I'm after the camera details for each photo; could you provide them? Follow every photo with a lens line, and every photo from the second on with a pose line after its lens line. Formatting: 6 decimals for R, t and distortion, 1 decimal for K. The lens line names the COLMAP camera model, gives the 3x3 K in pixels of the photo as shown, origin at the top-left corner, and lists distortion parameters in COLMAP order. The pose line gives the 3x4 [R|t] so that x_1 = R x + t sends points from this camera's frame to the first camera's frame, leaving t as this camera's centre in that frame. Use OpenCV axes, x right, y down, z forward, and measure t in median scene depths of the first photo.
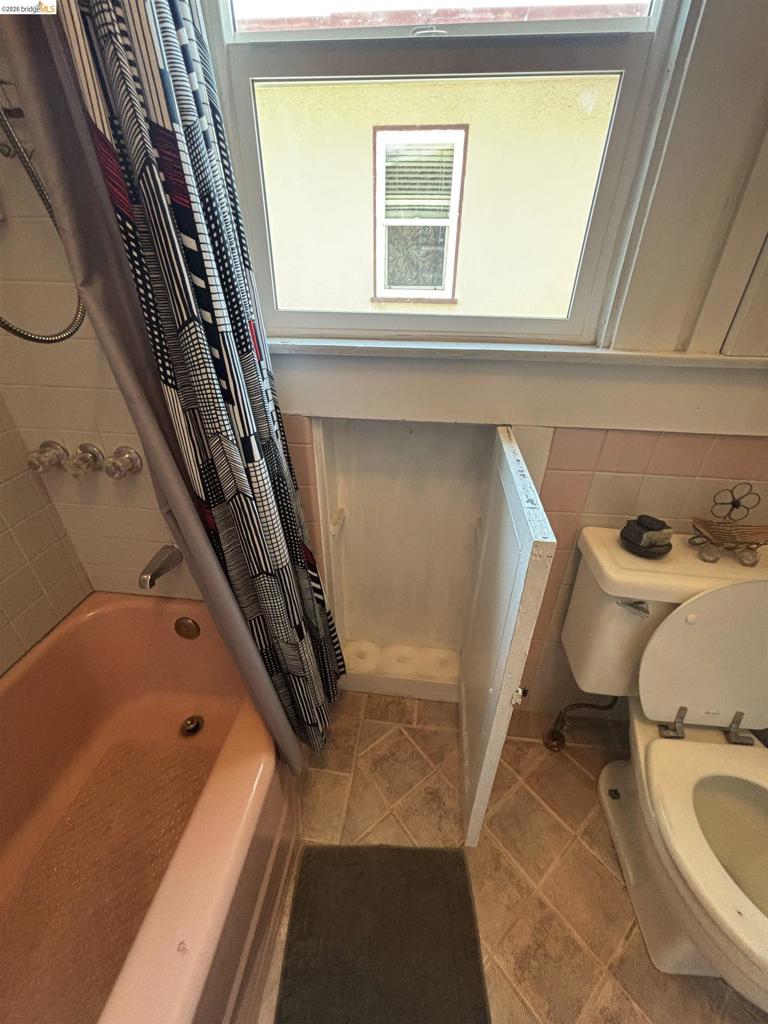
lens RADIAL K [[414.1, 0, 388.8], [0, 414.1, 513.4], [0, 0, 1]] dist [0.001457, 0.000110]
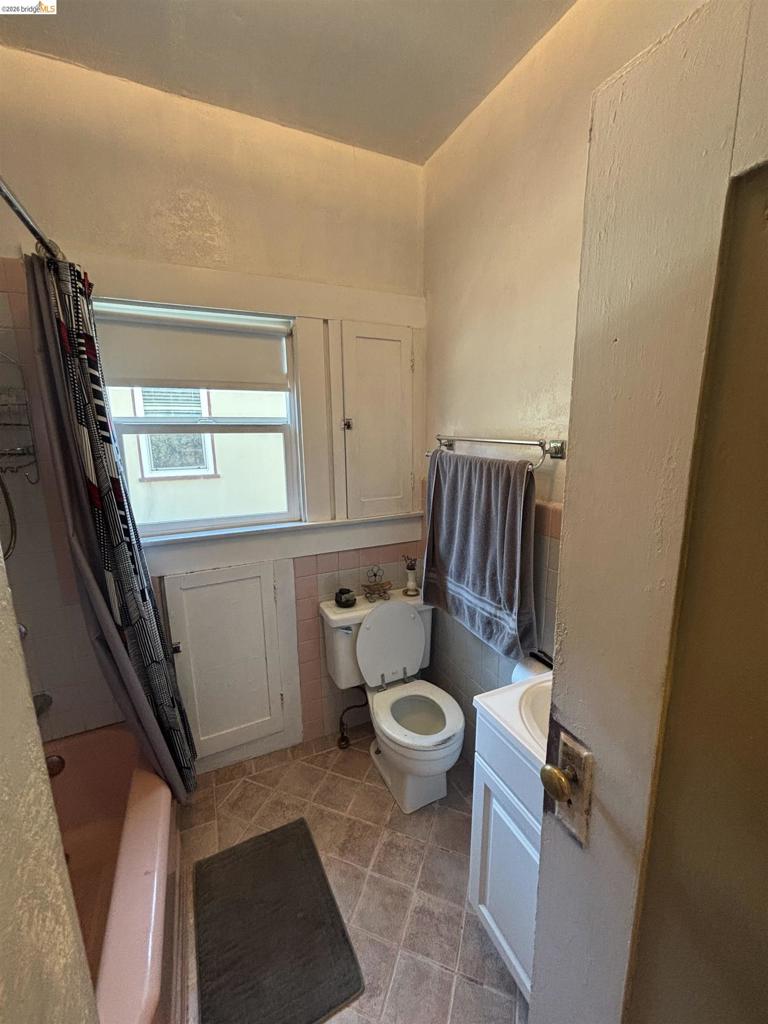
lens RADIAL K [[415.7, 0, 385.0], [0, 415.7, 512.3], [0, 0, 1]] dist [0.005376, 0.000554]
pose [[0.859540, -0.123774, 0.495854, -0.232992], [0.282573, 0.923536, -0.259295, 0.271959], [-0.425845, 0.362989, 0.828791, -1.094872]]
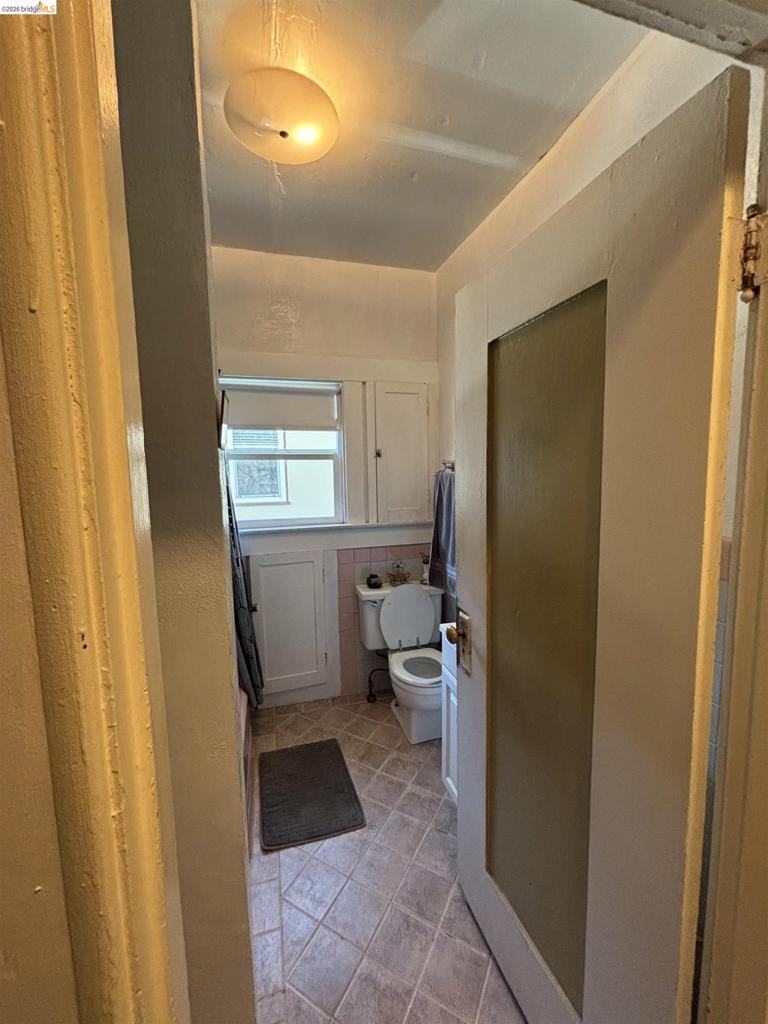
lens RADIAL K [[413.6, 0, 384.0], [0, 413.6, 512.0], [0, 0, 1]] dist [0.023860, 0.000035]
pose [[0.928378, -0.070128, 0.364961, -0.352234], [0.216677, 0.899992, -0.378240, 0.749938], [-0.301937, 0.430229, 0.850728, -1.755740]]
